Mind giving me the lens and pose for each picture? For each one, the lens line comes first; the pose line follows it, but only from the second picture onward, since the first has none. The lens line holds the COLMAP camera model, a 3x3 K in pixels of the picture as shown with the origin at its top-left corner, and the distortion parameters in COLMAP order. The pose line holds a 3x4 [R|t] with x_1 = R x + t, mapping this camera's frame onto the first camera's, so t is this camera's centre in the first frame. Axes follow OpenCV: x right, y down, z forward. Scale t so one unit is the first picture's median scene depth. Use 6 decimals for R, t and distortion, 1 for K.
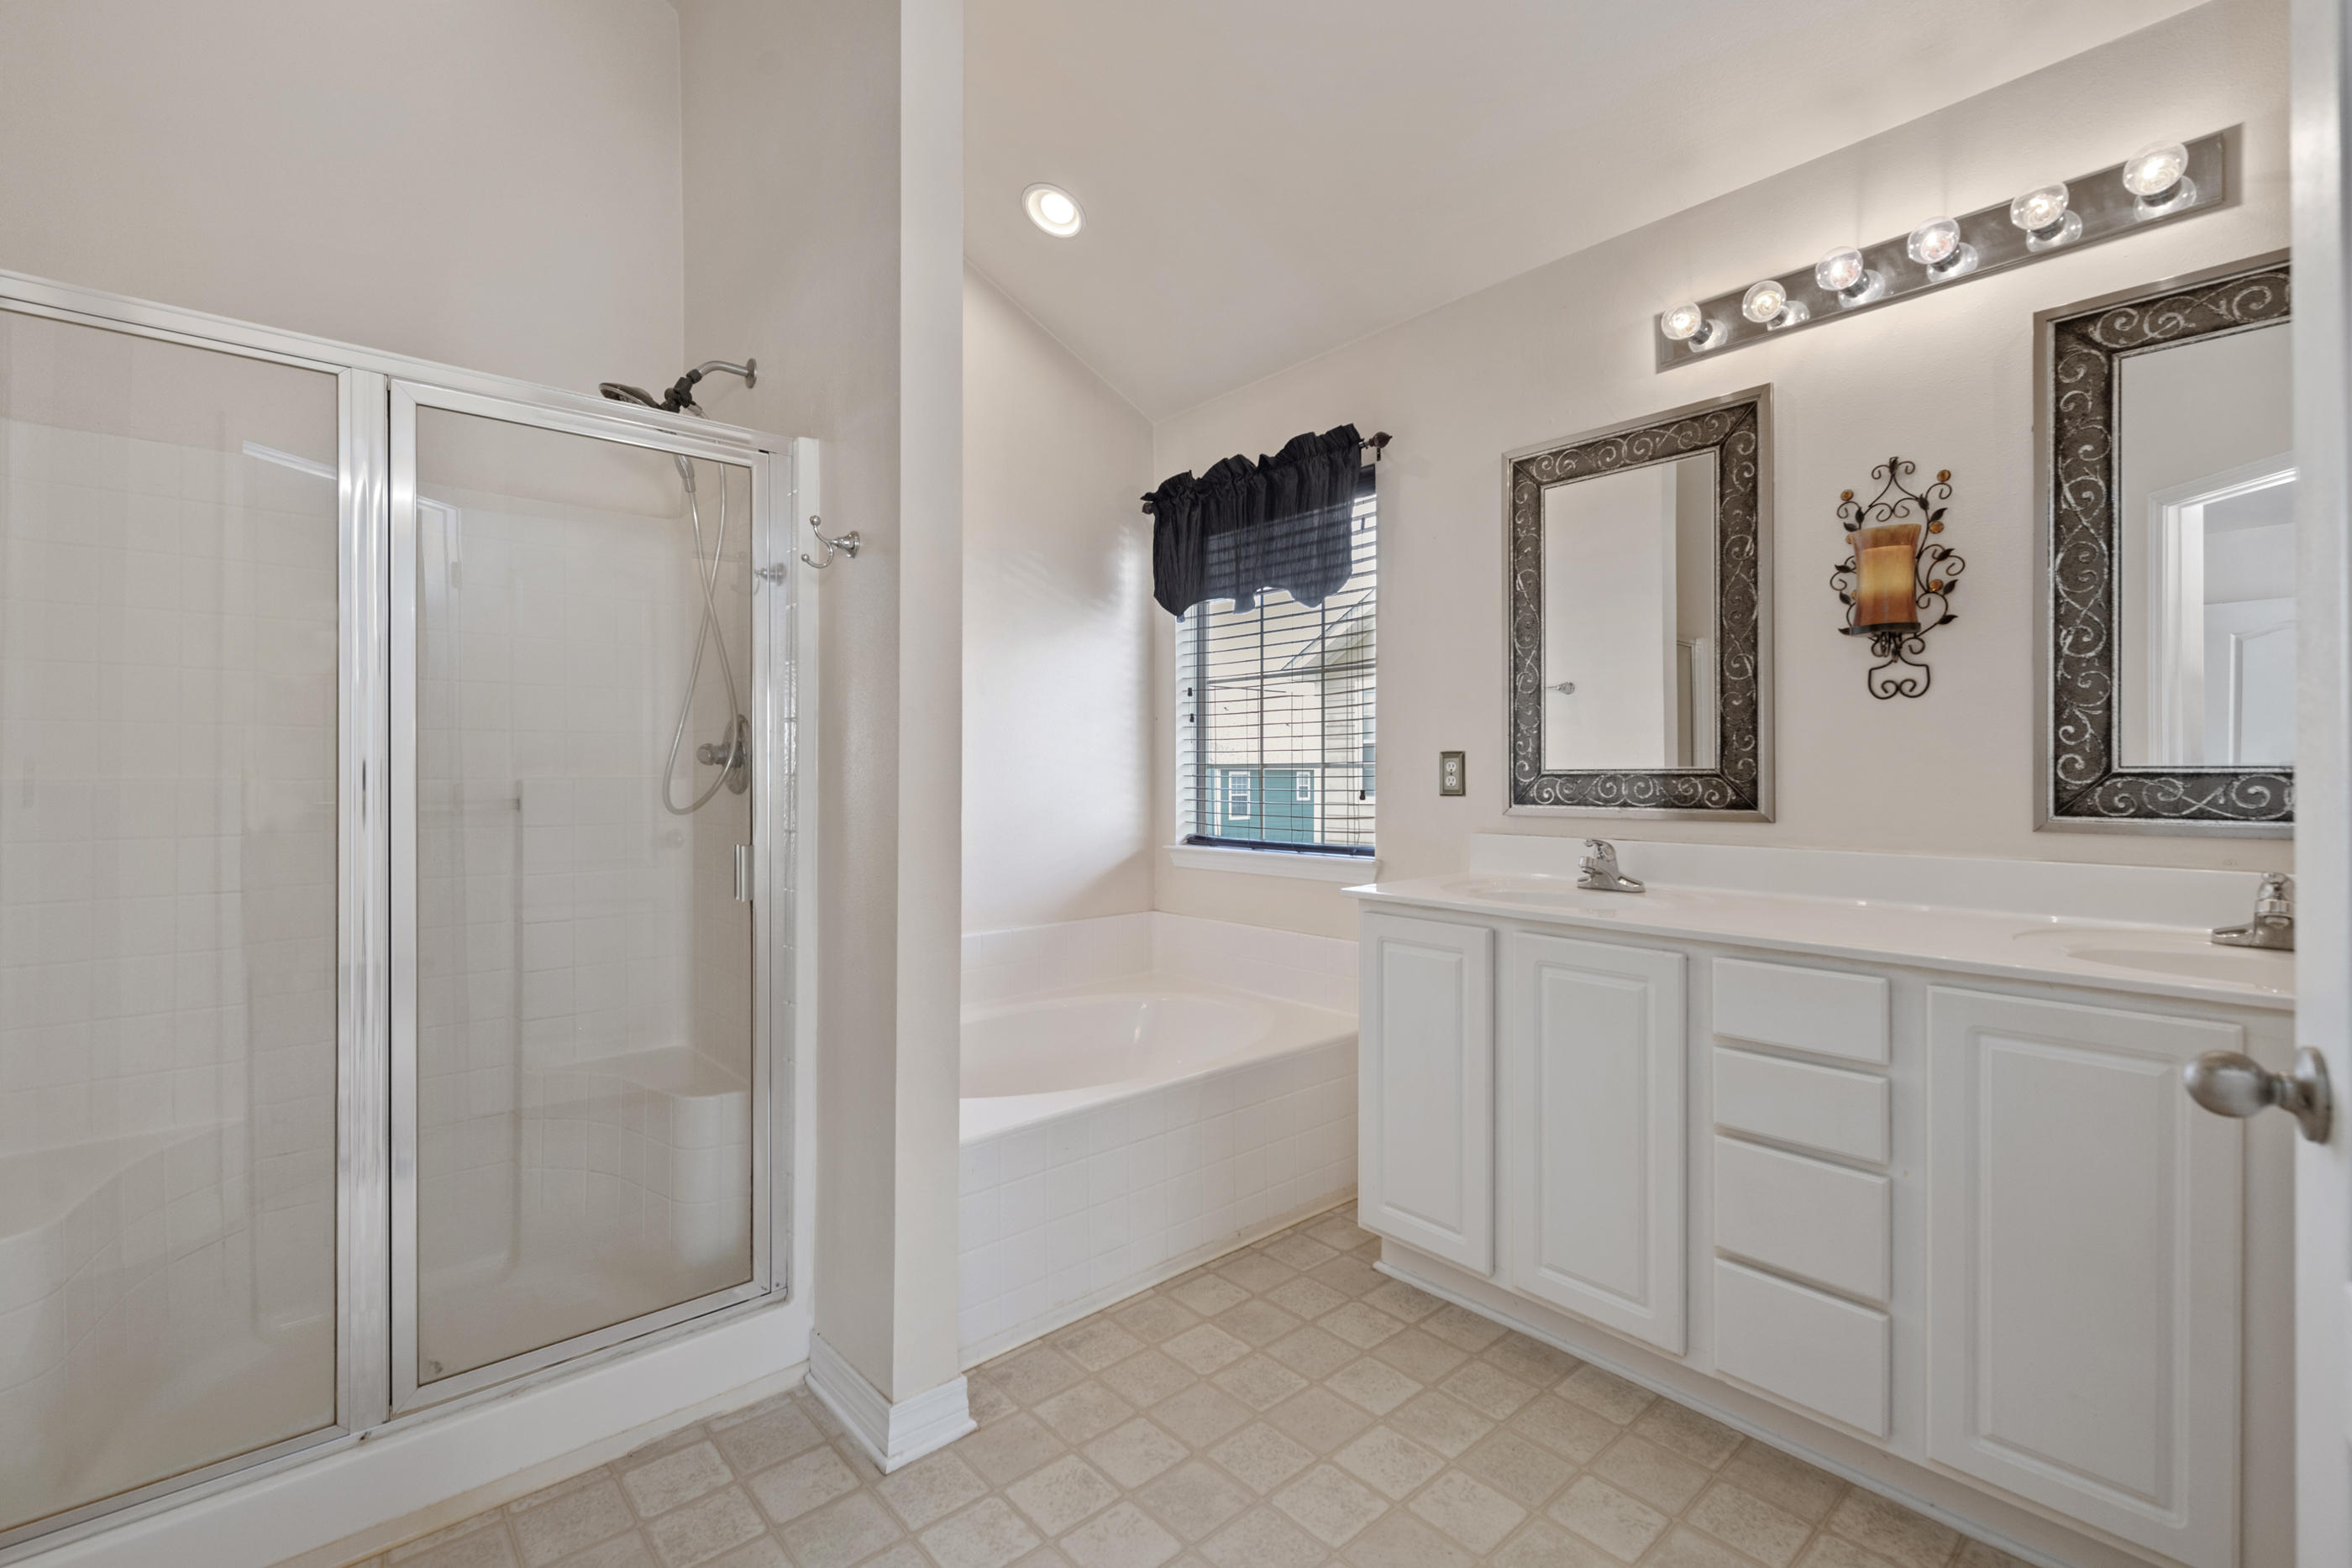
lens RADIAL K [[1025.7, 0, 1165.5], [0, 1025.7, 773.9], [0, 0, 1]] dist [-0.000091, -0.000661]
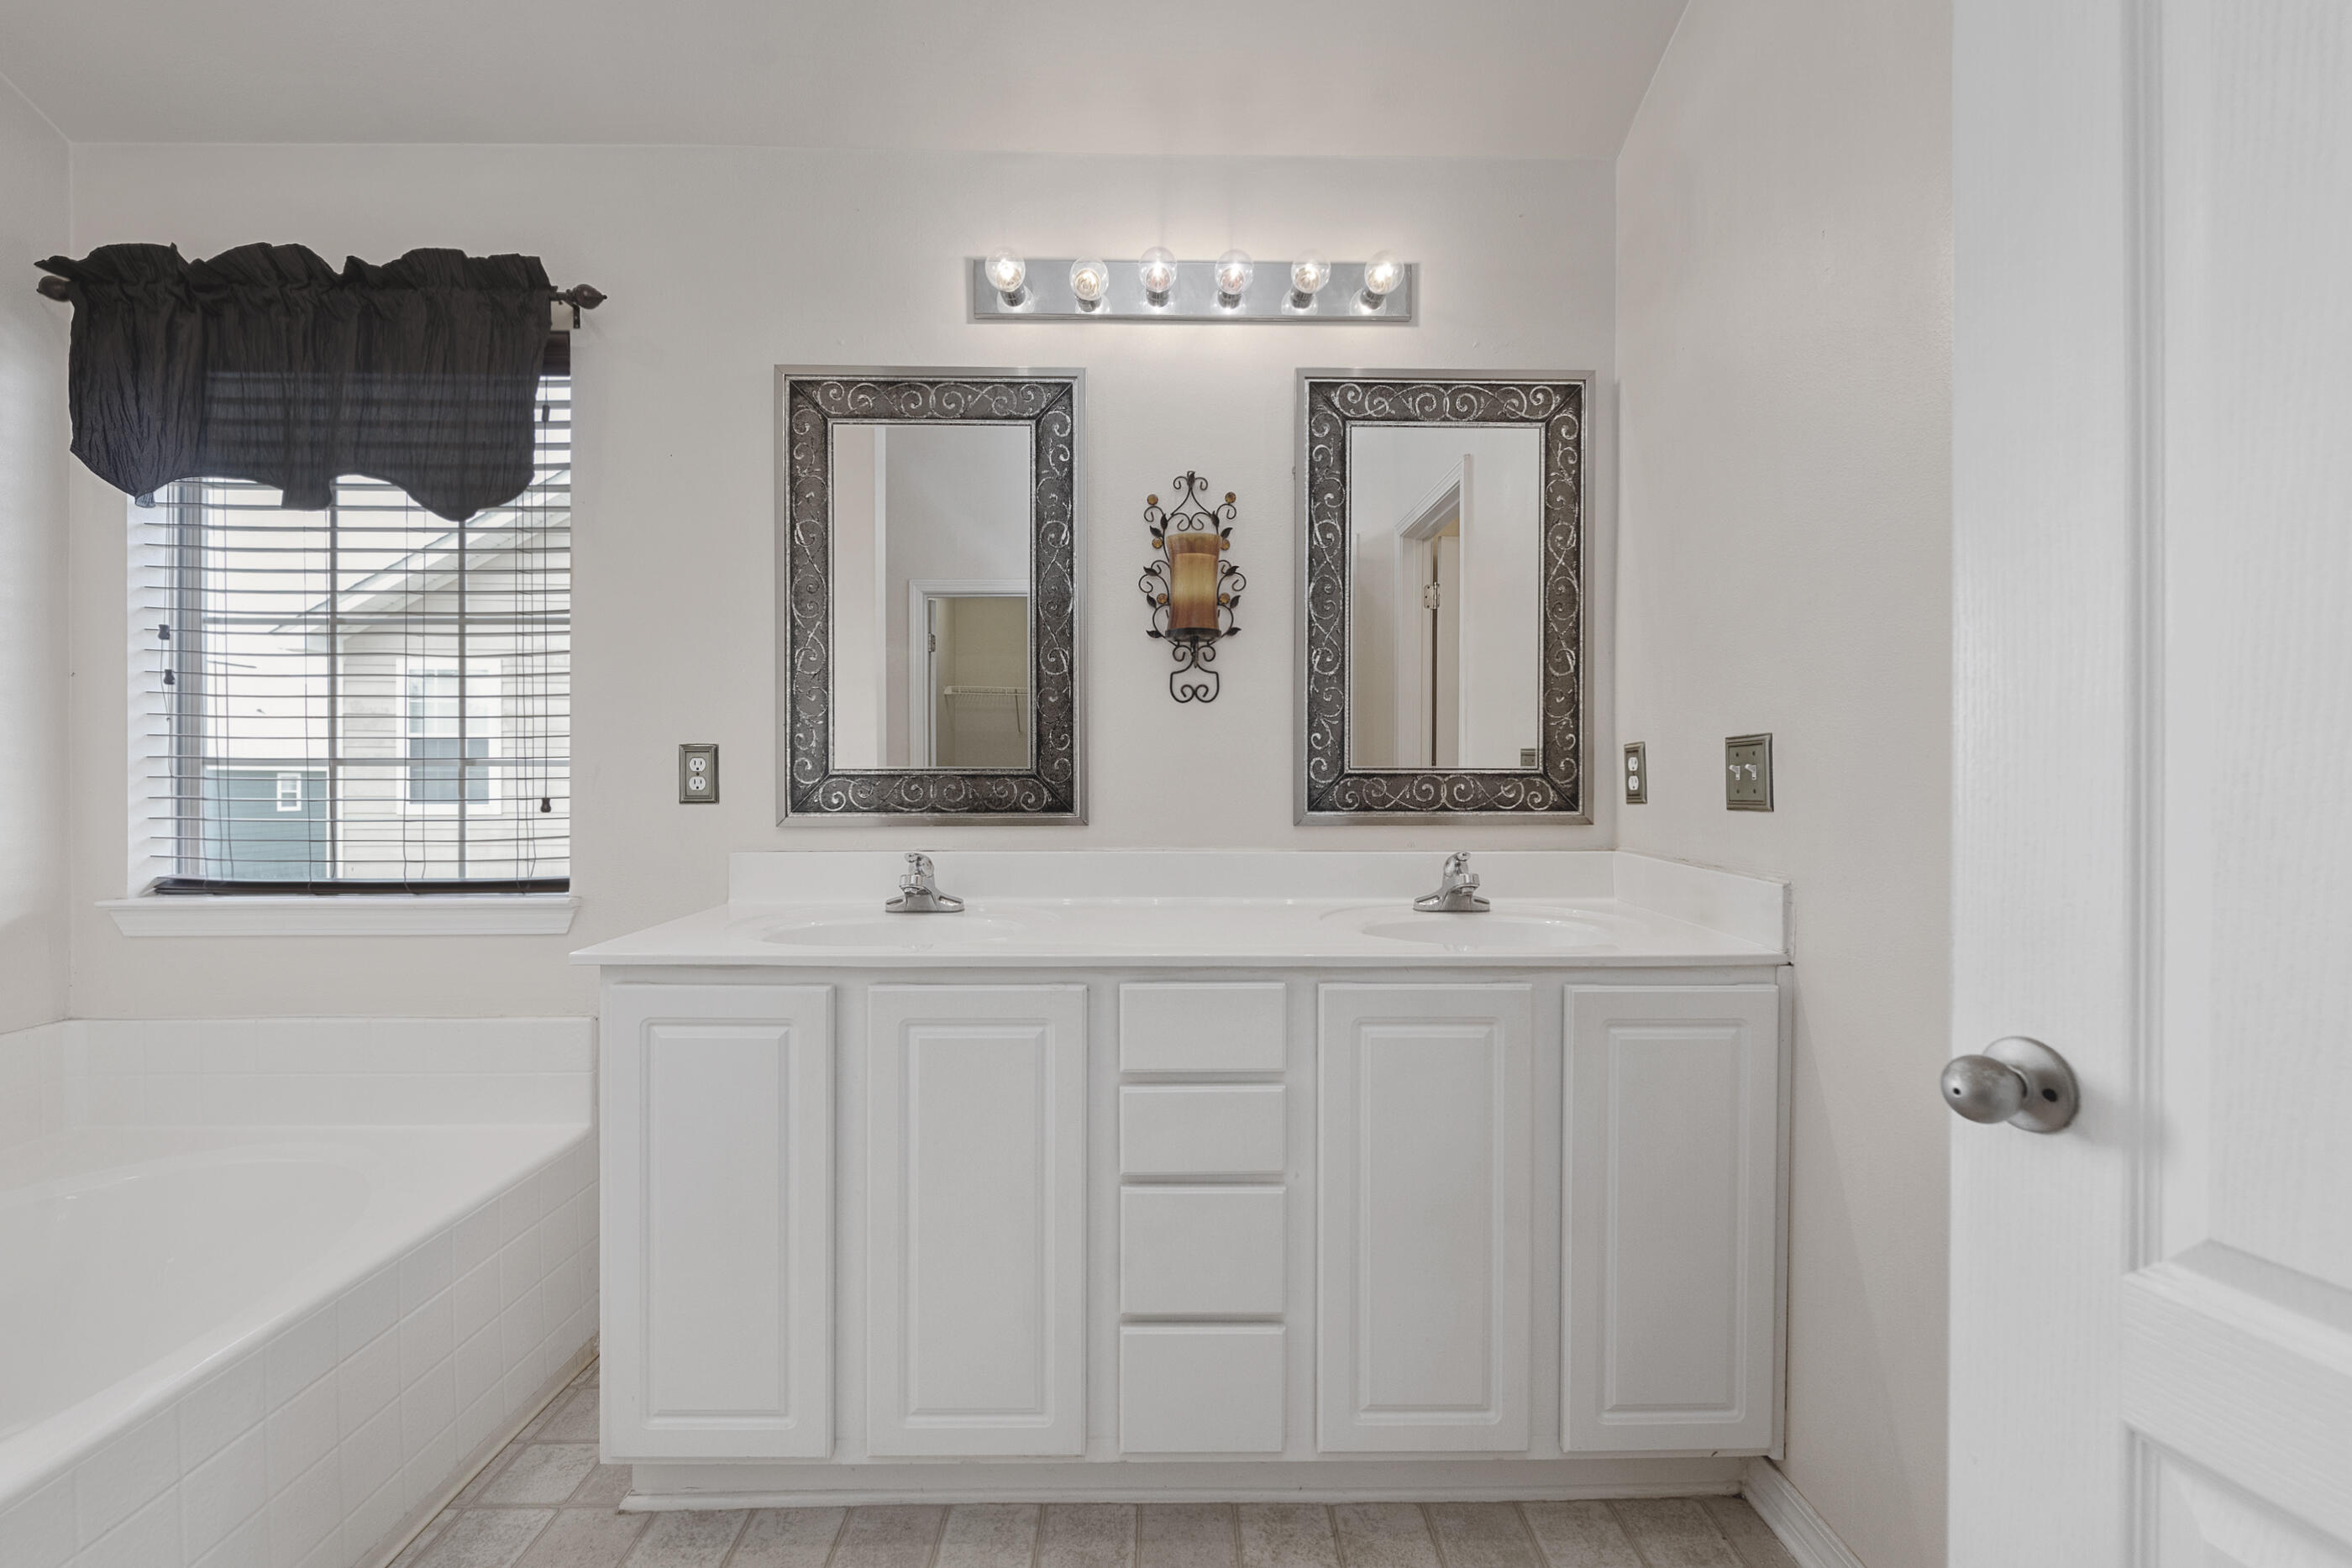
lens RADIAL K [[989.0, 0, 1179.0], [0, 989.0, 776.8], [0, 0, 1]] dist [0.006764, -0.000718]
pose [[0.644566, -0.003545, 0.764541, -0.060788], [-0.000611, 0.999987, 0.005152, -0.002548], [-0.764549, -0.003788, 0.644555, 0.317849]]
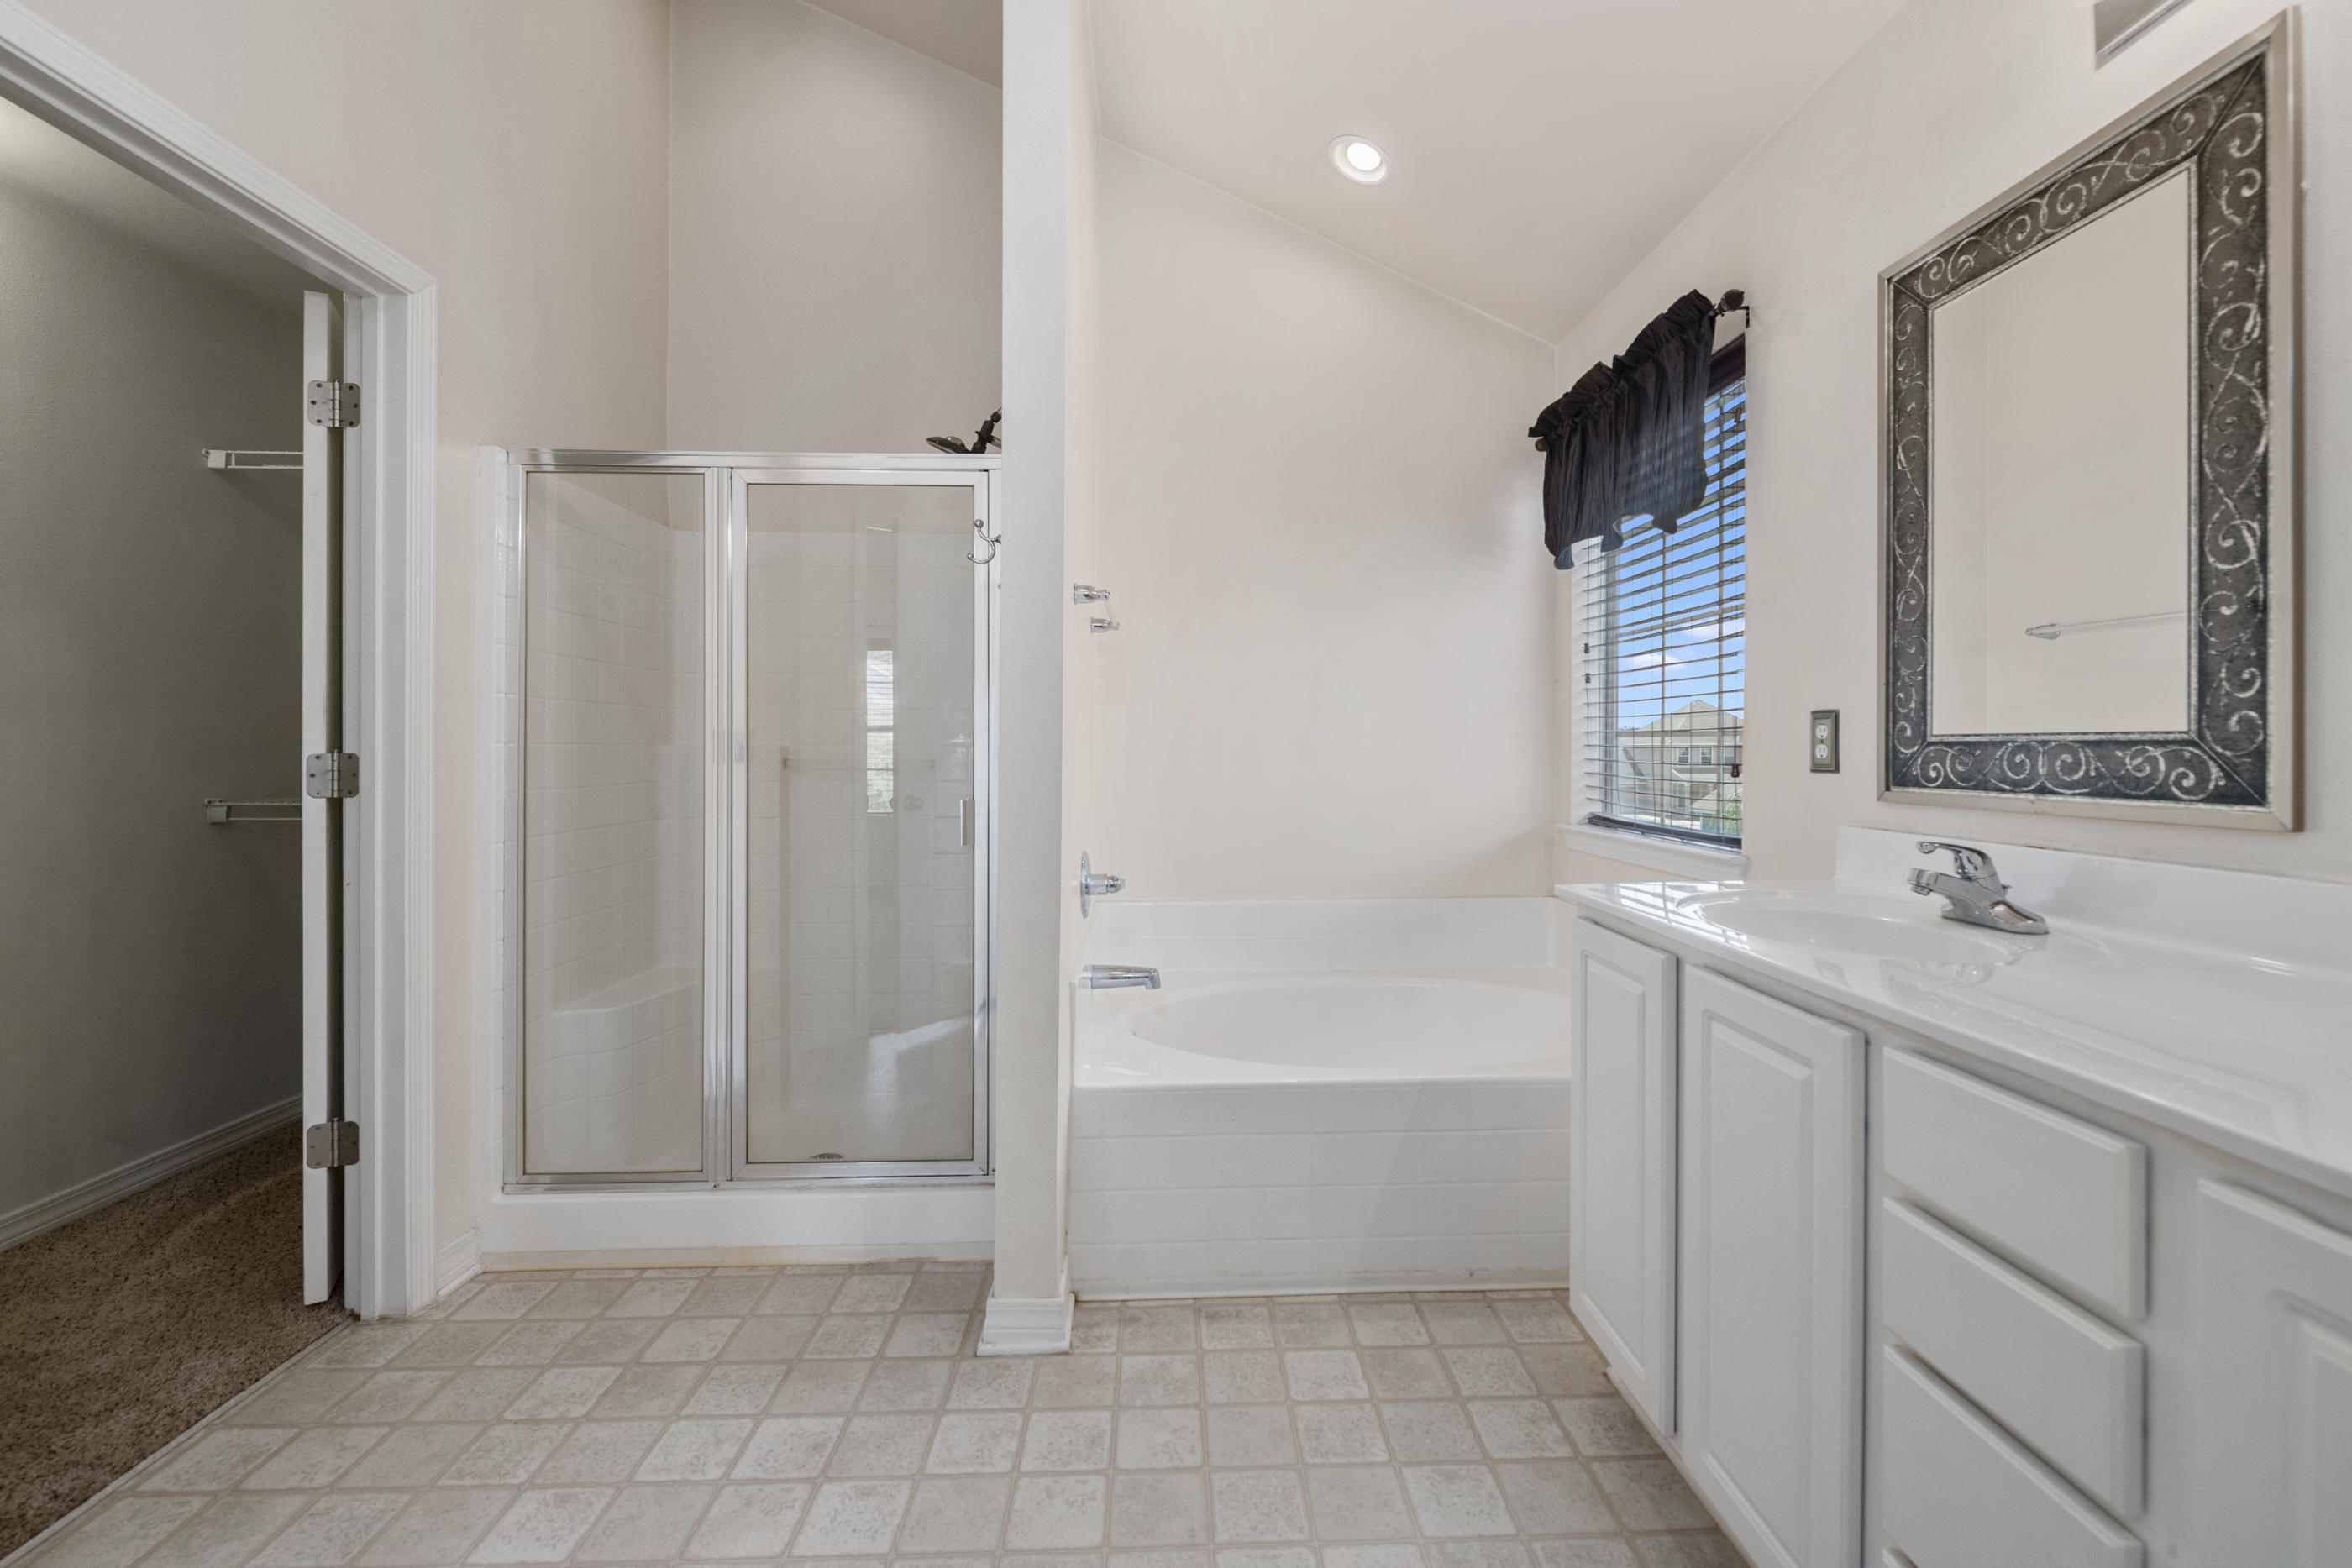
lens RADIAL K [[968.9, 0, 1185.0], [0, 968.9, 752.2], [0, 0, 1]] dist [0.001012, -0.005187]
pose [[0.776129, 0.006690, -0.630539, 0.436902], [-0.003781, 0.999975, 0.005955, 0.005851], [0.630563, -0.002238, 0.776135, 0.238064]]
